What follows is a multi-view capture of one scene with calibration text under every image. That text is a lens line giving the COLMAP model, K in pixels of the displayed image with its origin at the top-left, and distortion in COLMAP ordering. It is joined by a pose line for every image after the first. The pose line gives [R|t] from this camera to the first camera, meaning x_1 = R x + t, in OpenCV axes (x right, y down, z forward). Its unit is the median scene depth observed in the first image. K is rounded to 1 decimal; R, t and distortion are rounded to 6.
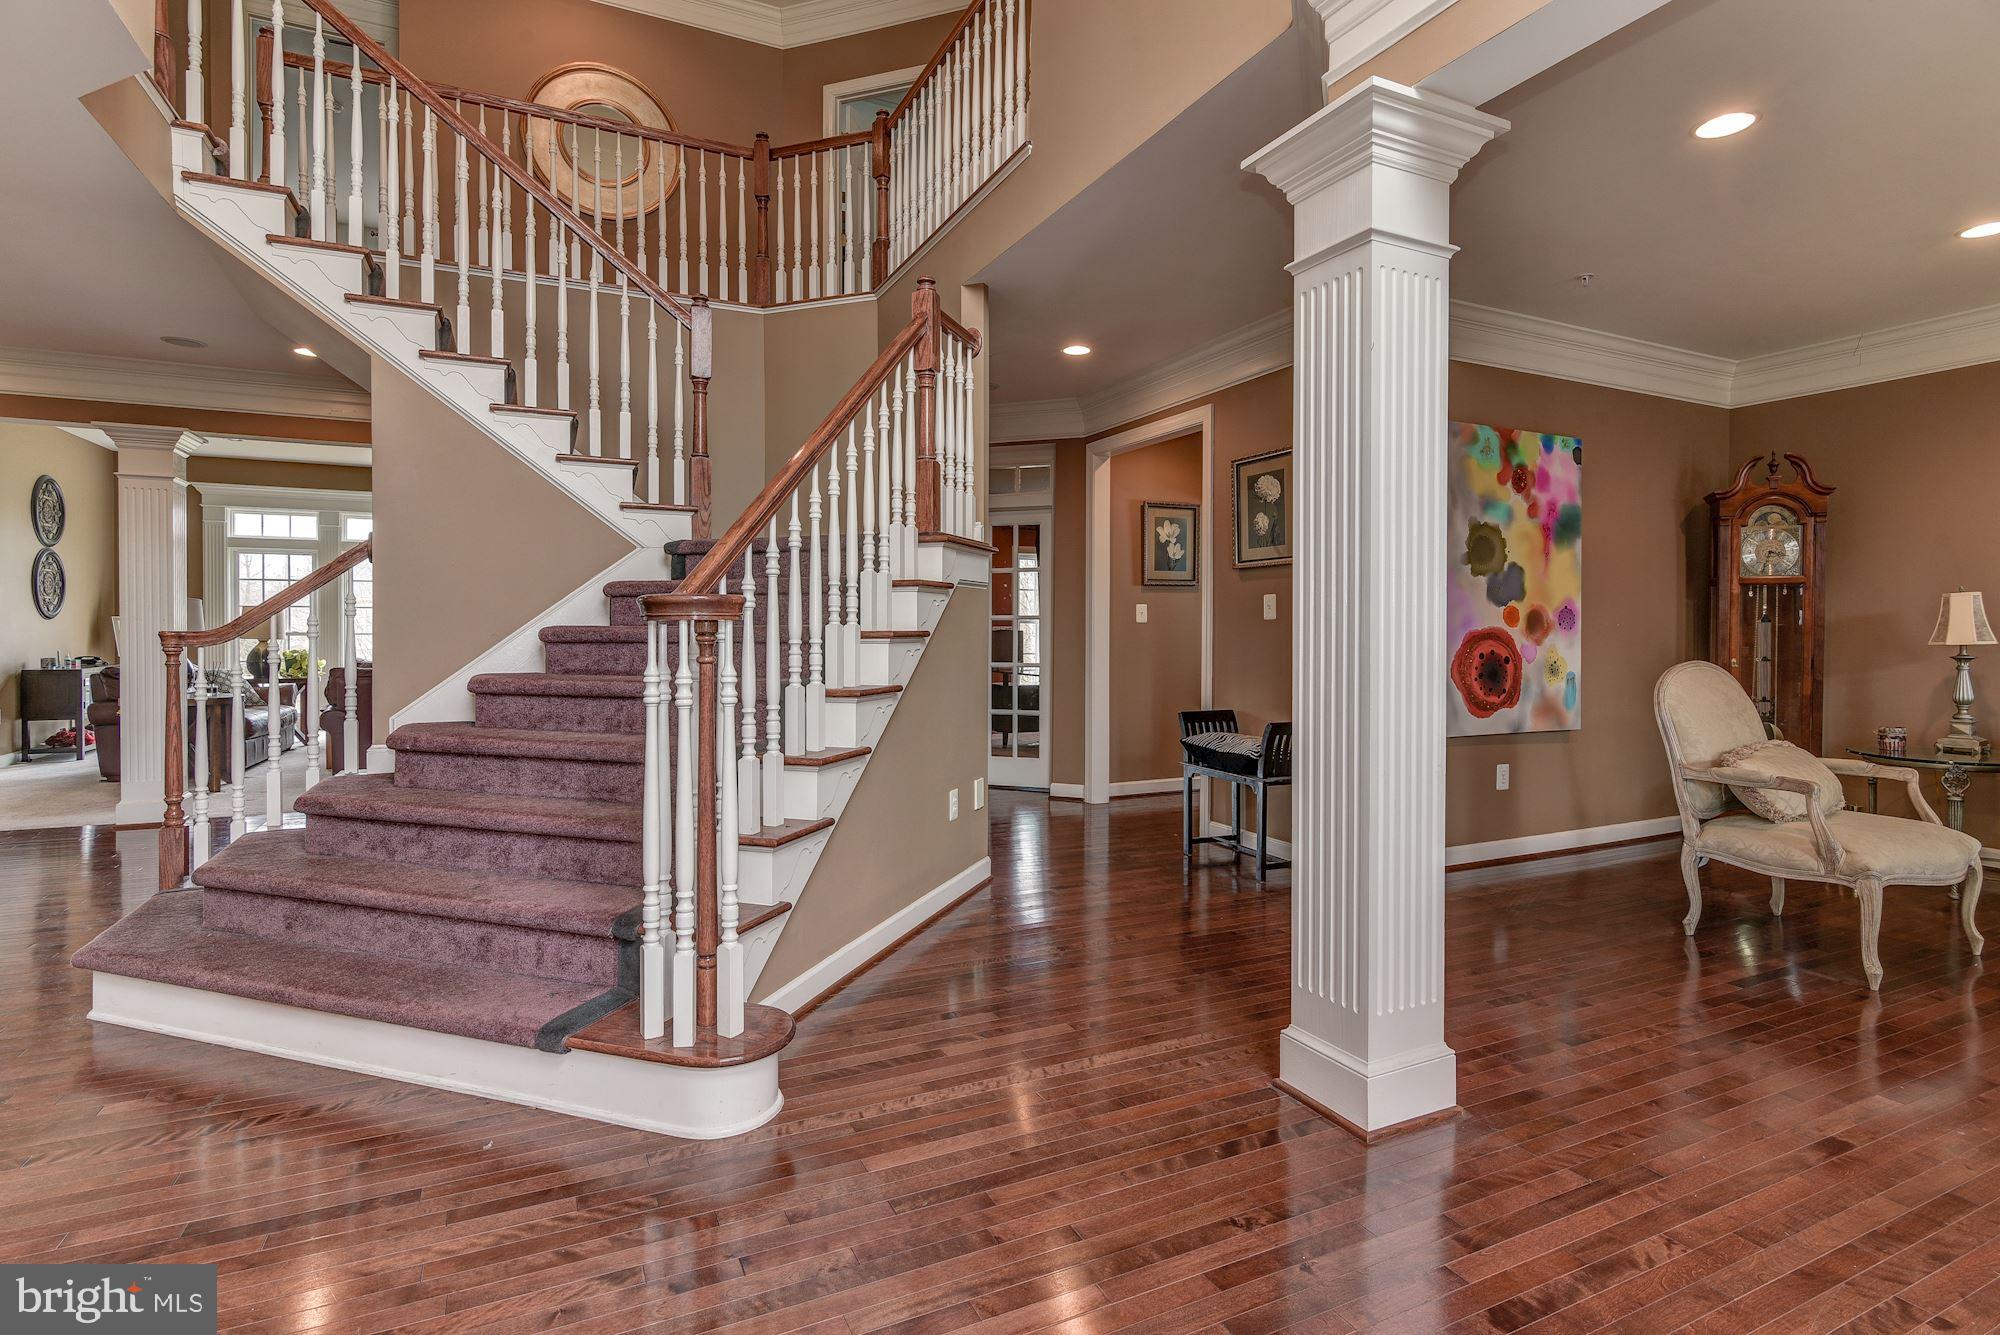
lens RADIAL K [[978.9, 0, 1004.2], [0, 978.9, 634.4], [0, 0, 1]] dist [-0.005801, -0.001725]
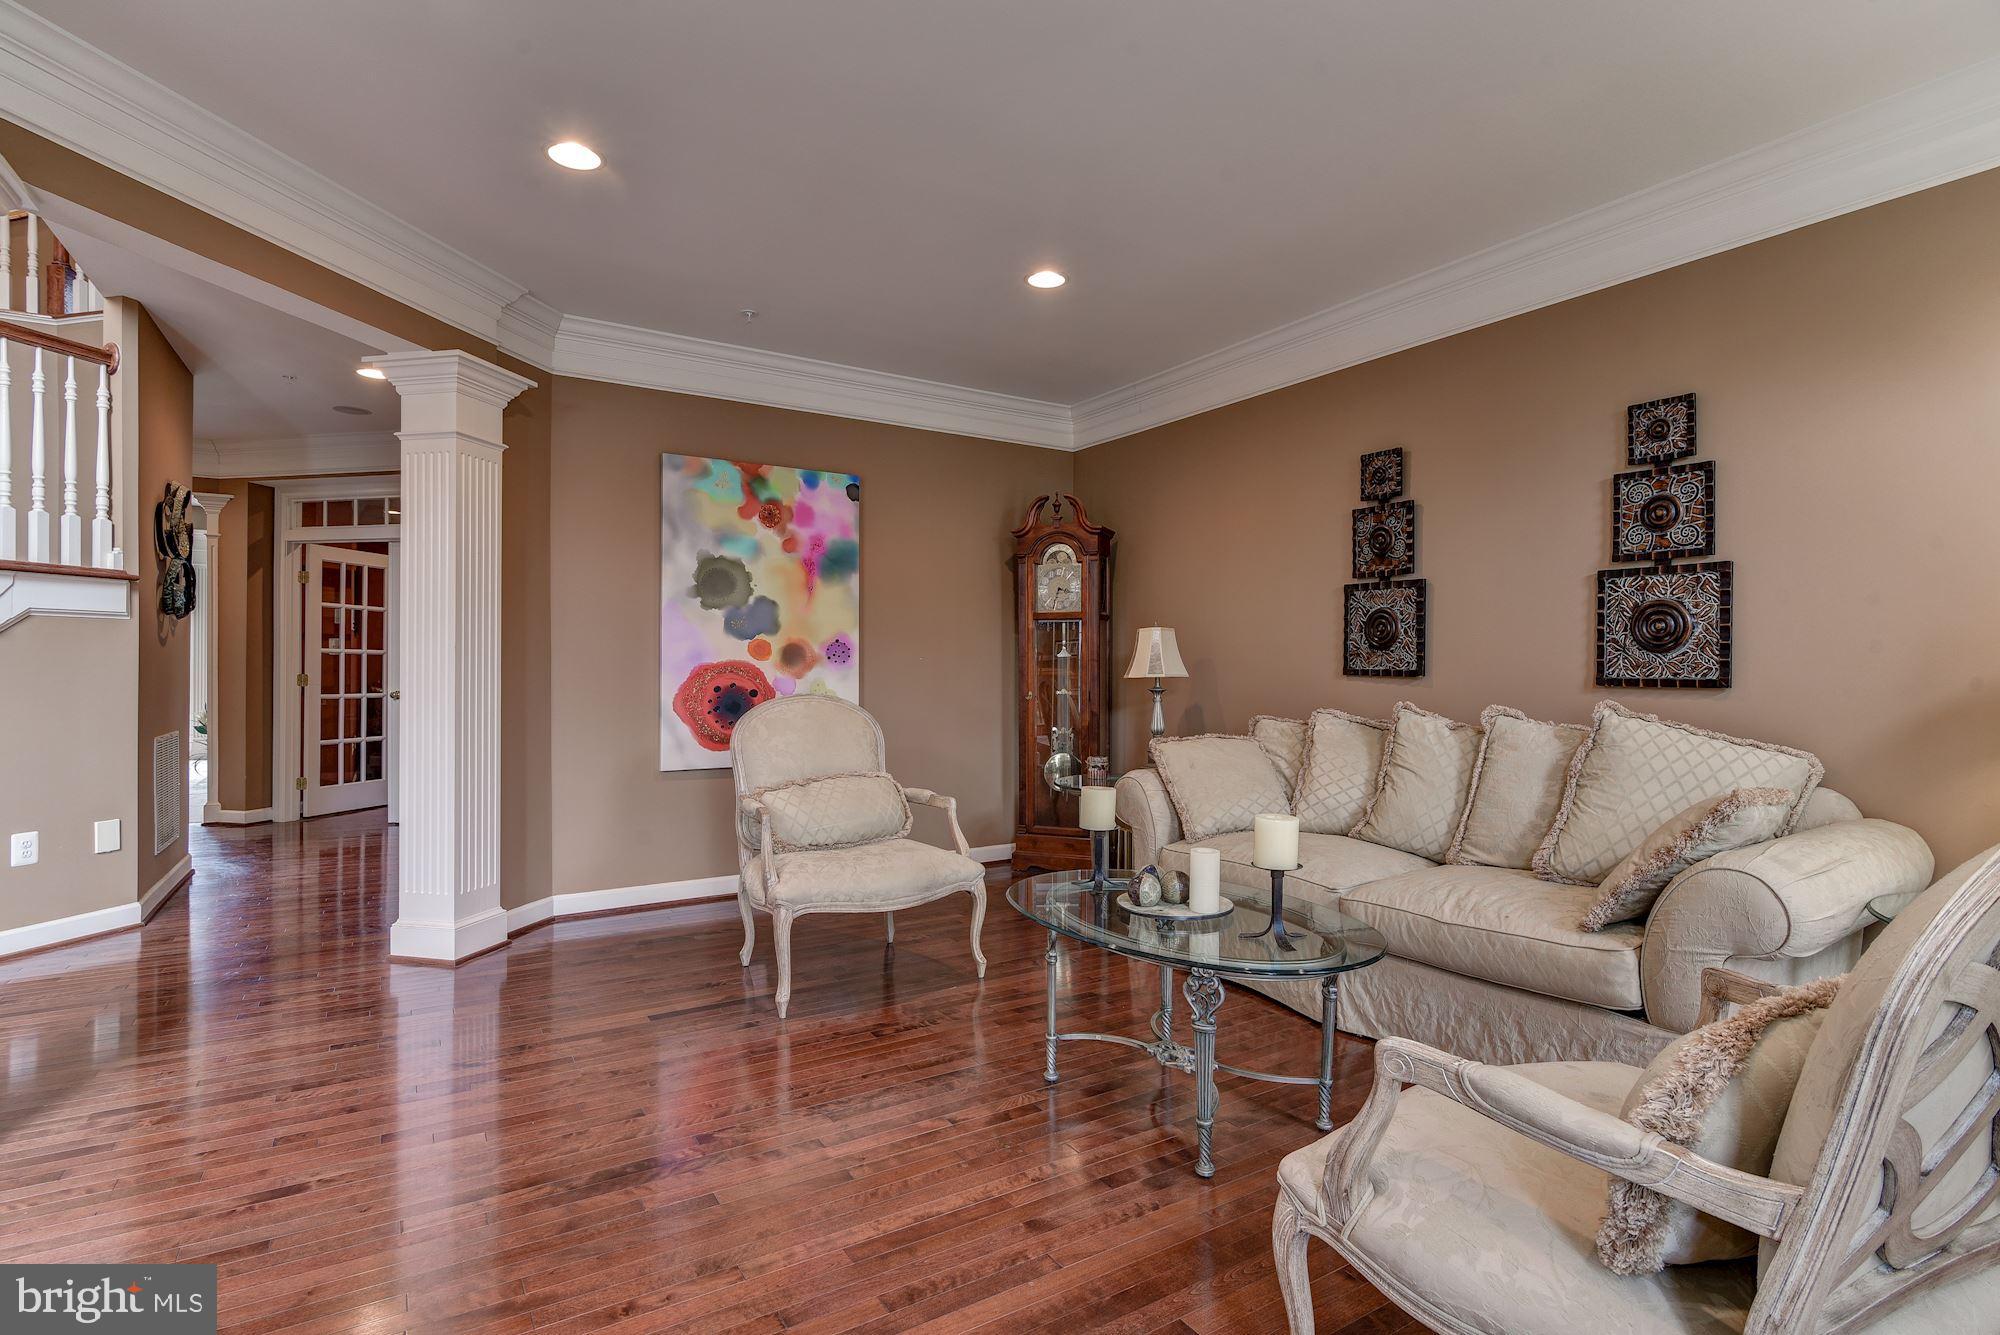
lens RADIAL K [[978.9, 0, 988.9], [0, 978.9, 671.5], [0, 0, 1]] dist [-0.005801, -0.001725]
pose [[0.993609, 0.001511, 0.112865, 0.633899], [-0.001444, 0.999999, -0.000673, 0.004524], [-0.112866, 0.000506, 0.993610, -0.029905]]
